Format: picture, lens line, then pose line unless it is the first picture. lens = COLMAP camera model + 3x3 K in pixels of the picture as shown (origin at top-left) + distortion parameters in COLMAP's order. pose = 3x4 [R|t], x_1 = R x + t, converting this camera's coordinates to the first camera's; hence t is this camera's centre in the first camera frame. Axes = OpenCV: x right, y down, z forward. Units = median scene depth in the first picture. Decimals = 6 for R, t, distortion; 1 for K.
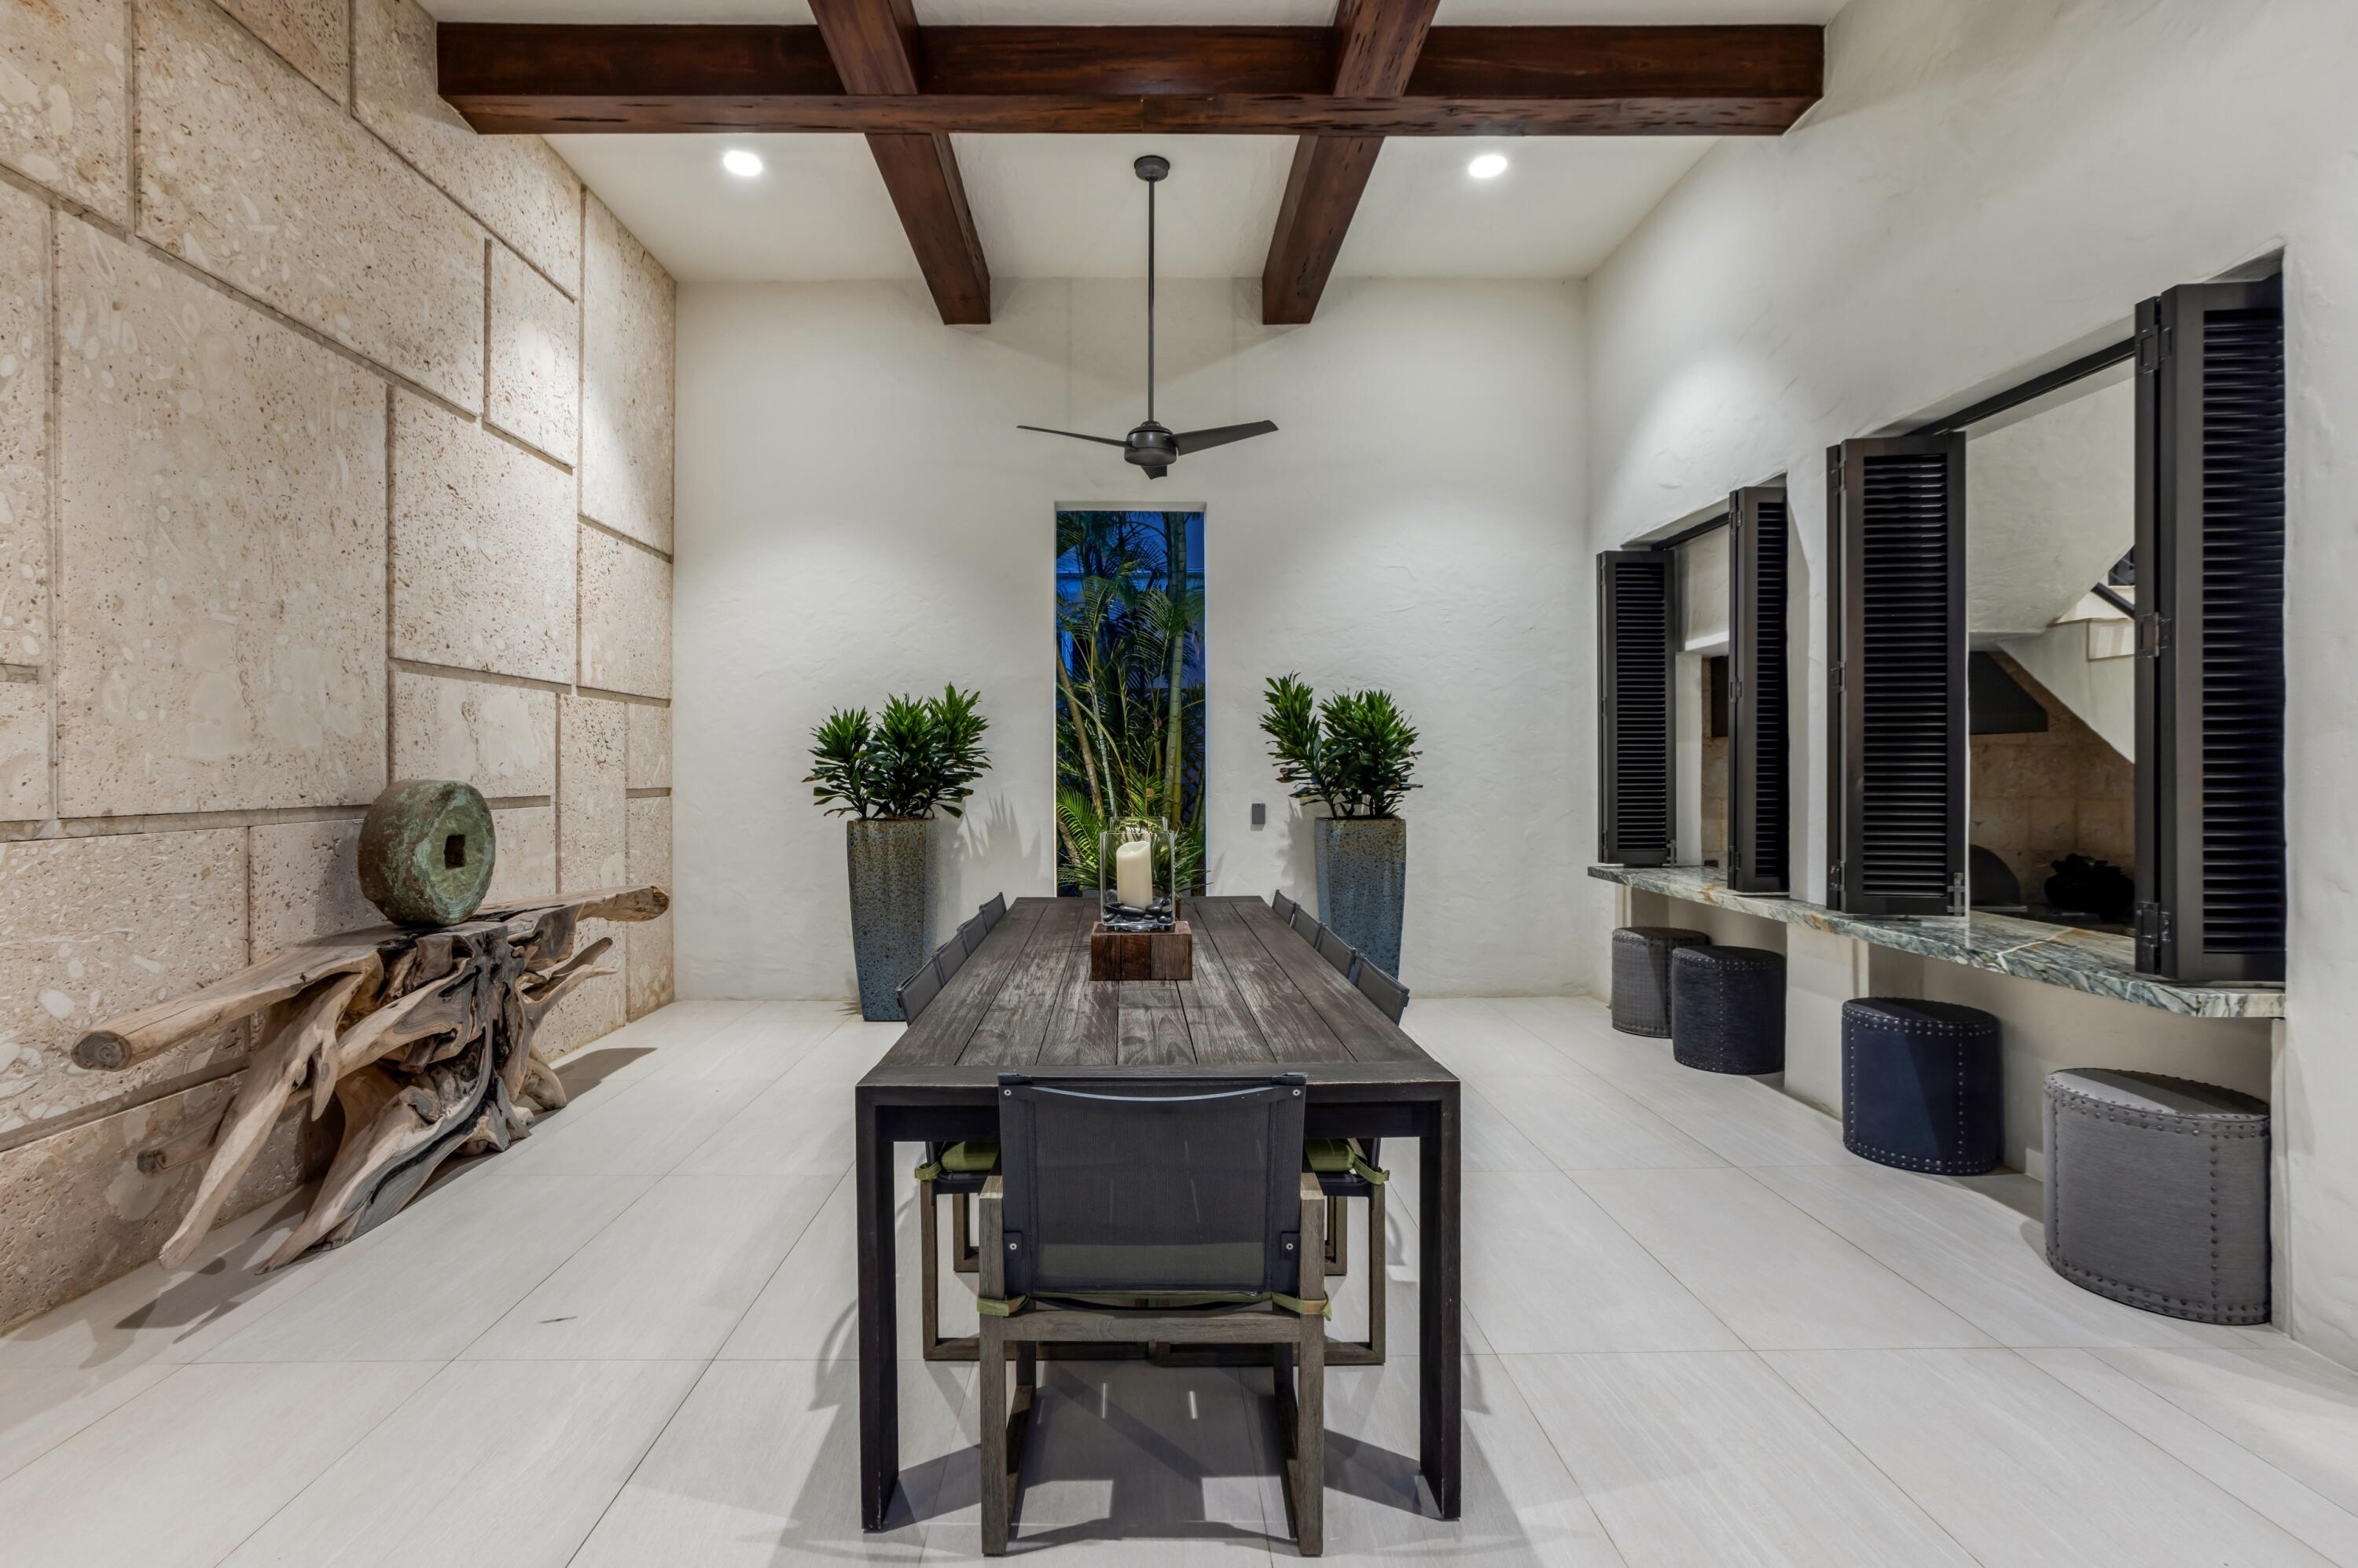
lens RADIAL K [[1157.1, 0, 1162.3], [0, 1157.1, 712.9], [0, 0, 1]] dist [-0.043714, 0.034124]
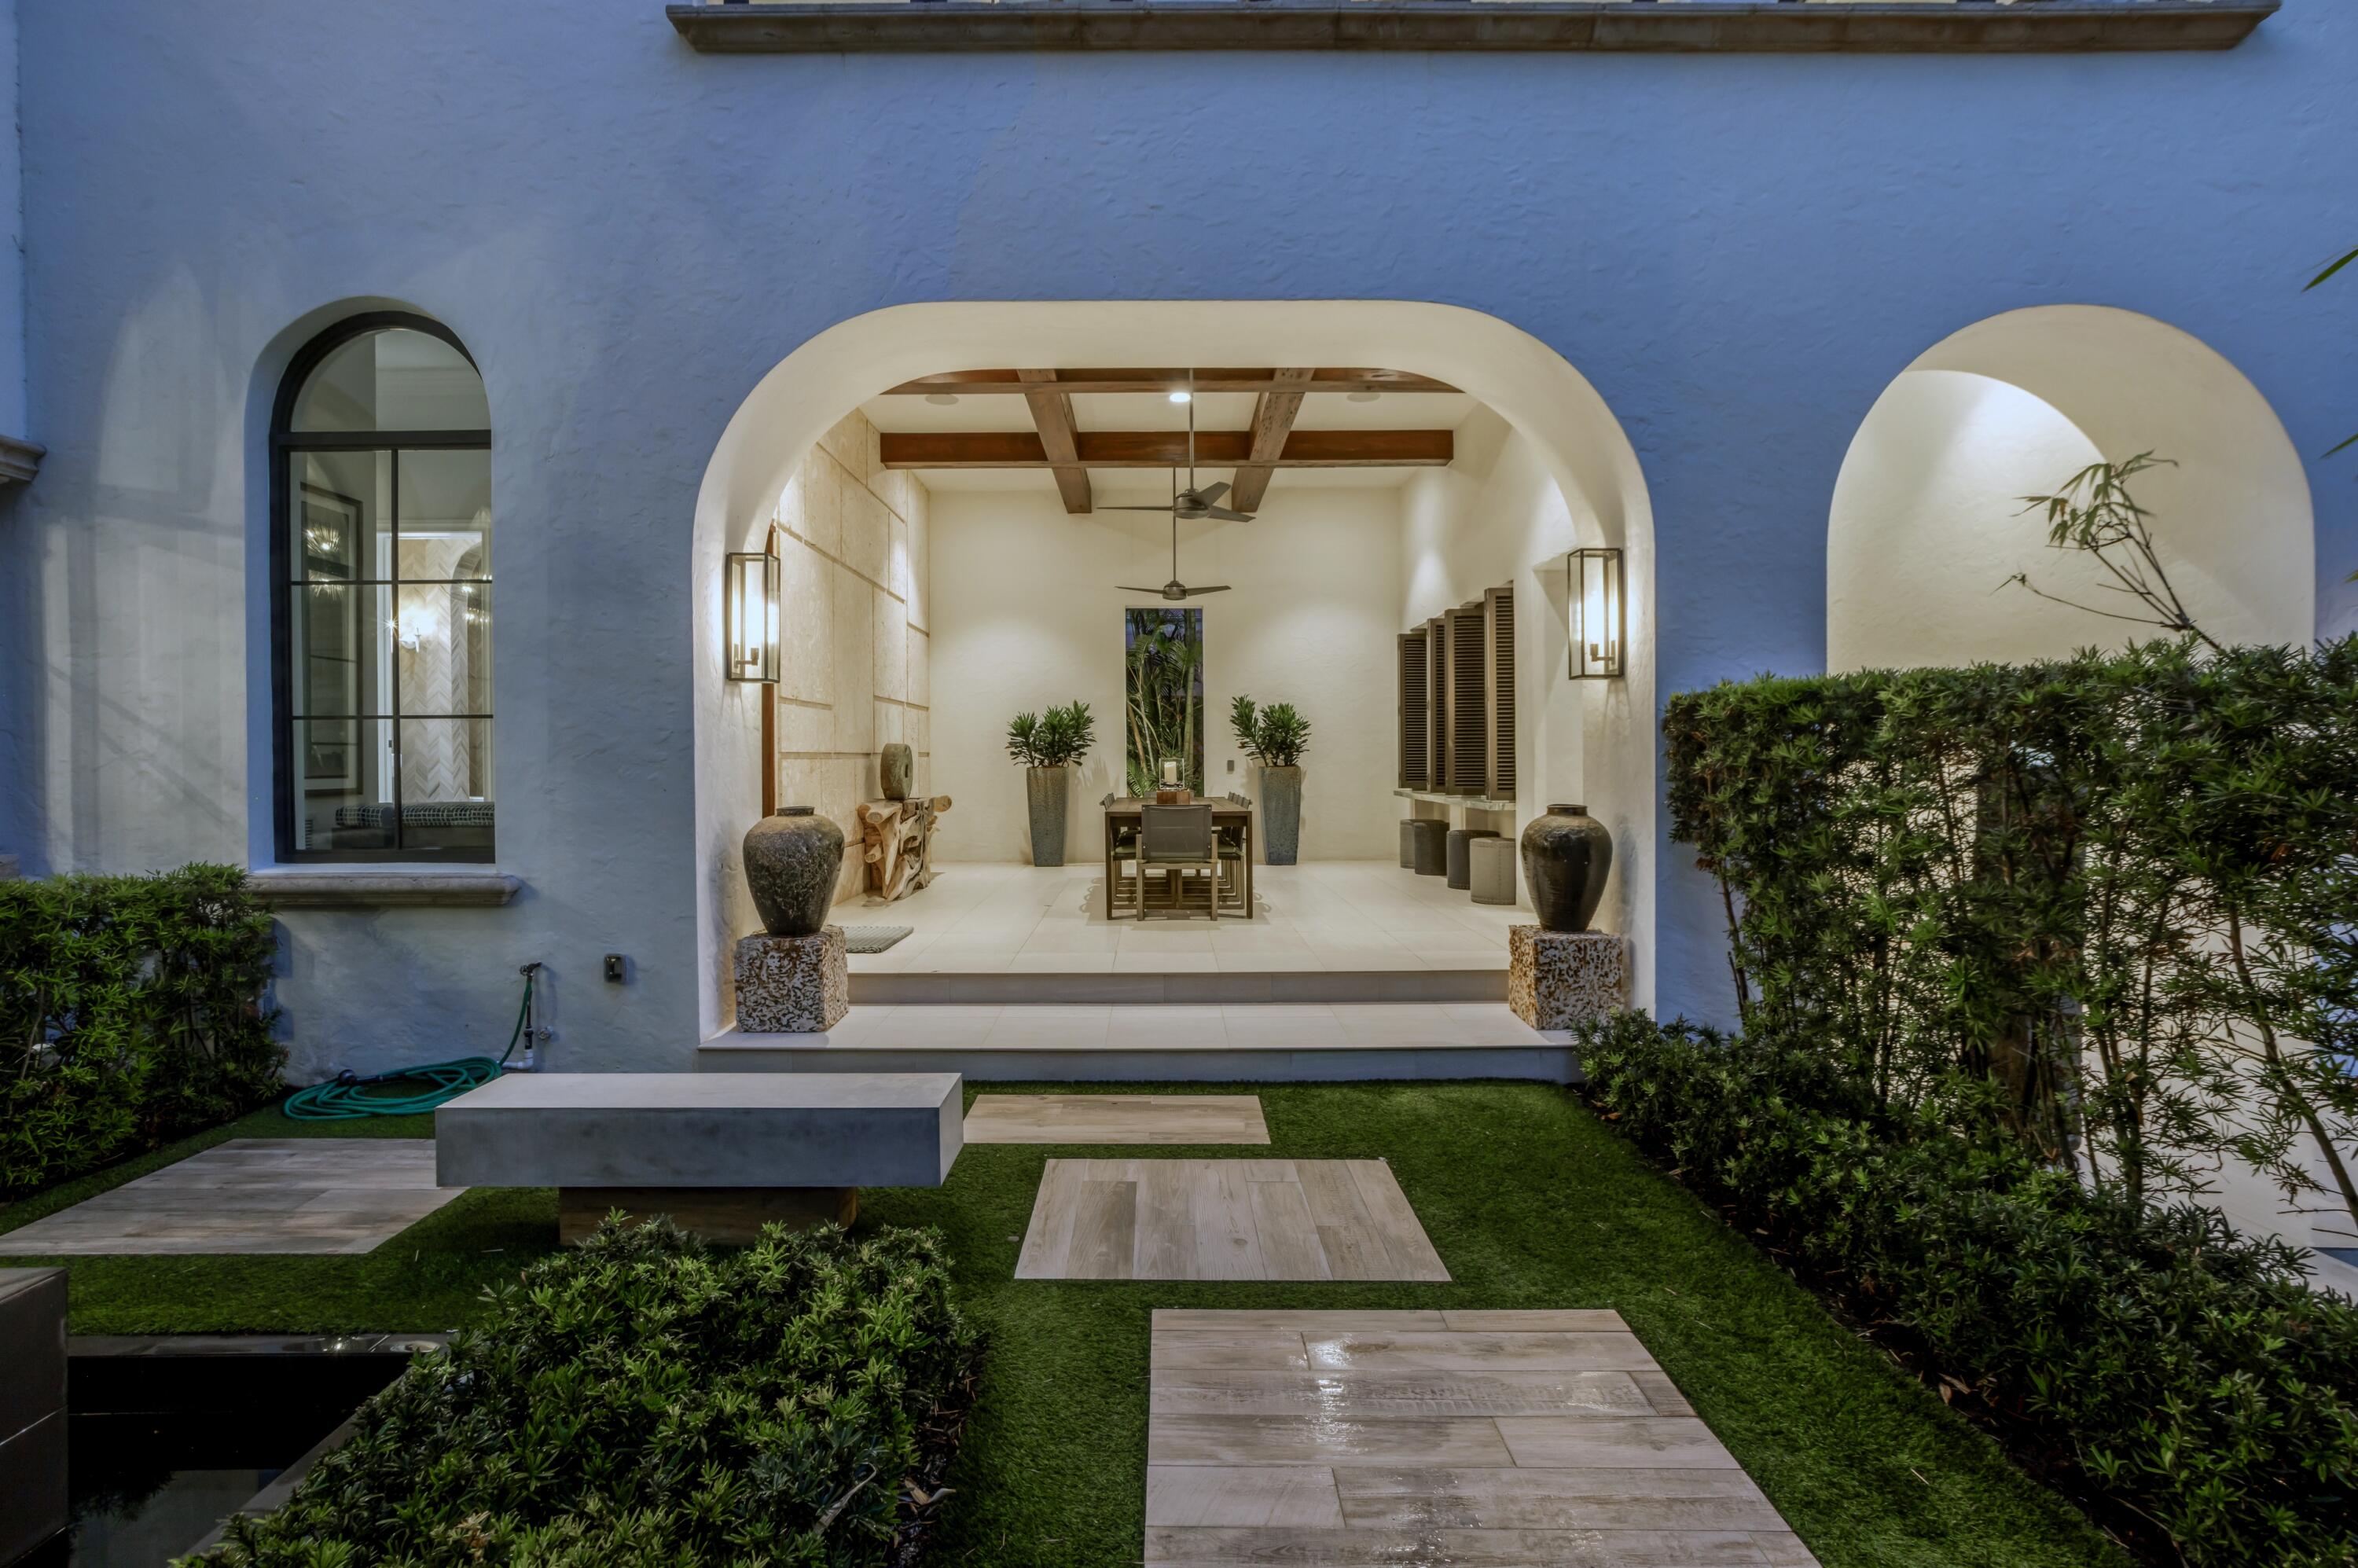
lens RADIAL K [[1157.1, 0, 1162.3], [0, 1157.1, 712.9], [0, 0, 1]] dist [-0.043714, 0.034124]
pose [[0.999787, -0.003201, -0.020371, 0.008744], [0.003429, 0.999932, 0.011161, -0.025103], [0.020334, -0.011228, 0.999730, -1.026132]]
